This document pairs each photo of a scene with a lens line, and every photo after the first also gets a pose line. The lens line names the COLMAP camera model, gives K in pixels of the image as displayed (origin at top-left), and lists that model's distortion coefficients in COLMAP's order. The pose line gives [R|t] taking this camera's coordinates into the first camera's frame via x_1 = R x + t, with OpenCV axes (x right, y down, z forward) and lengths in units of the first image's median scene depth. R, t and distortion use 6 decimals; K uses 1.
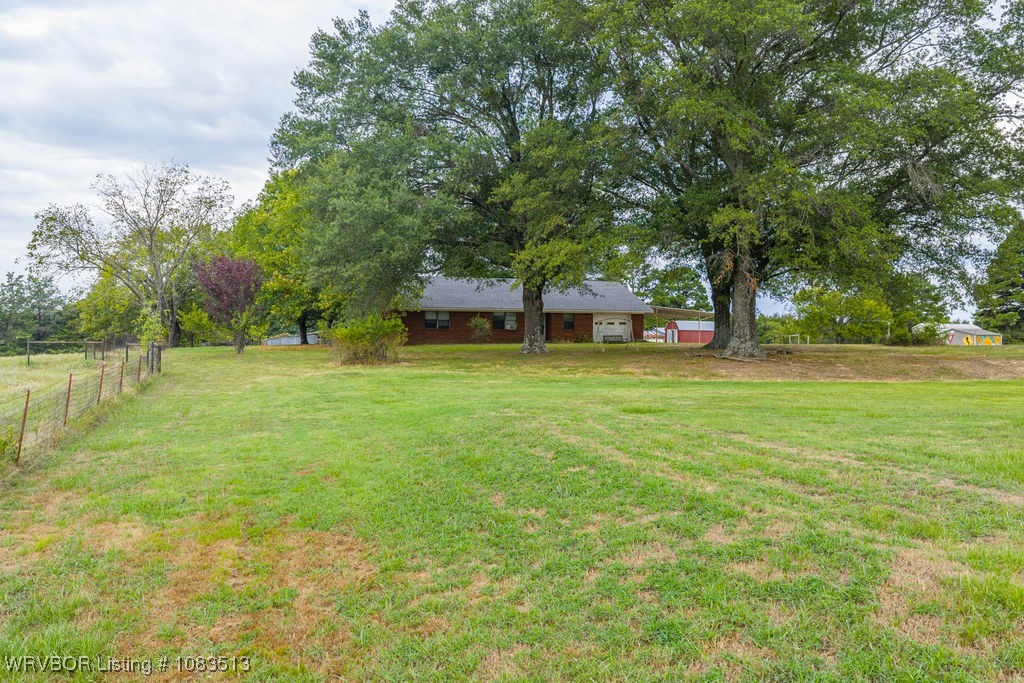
lens RADIAL K [[849.6, 0, 517.1], [0, 849.6, 342.5], [0, 0, 1]] dist [0.024023, -0.033252]
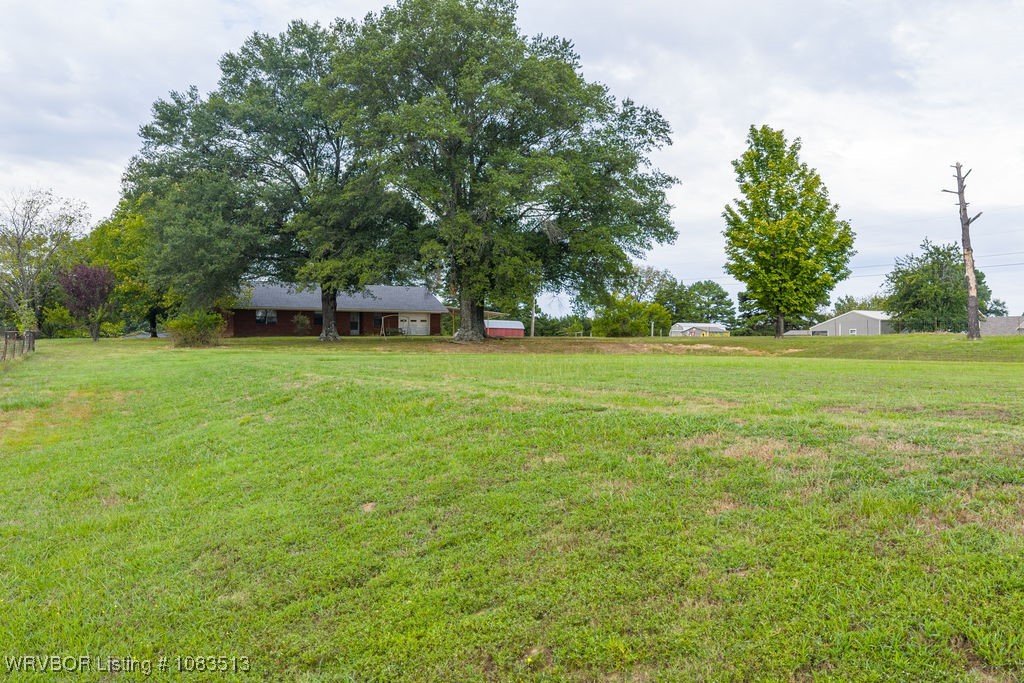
lens RADIAL K [[849.6, 0, 503.9], [0, 849.6, 342.3], [0, 0, 1]] dist [0.024023, -0.033252]
pose [[0.991141, 0.000635, 0.132810, 0.112742], [-0.000131, 0.999993, -0.003803, 0.019634], [-0.132811, 0.003752, 0.991134, -0.354354]]
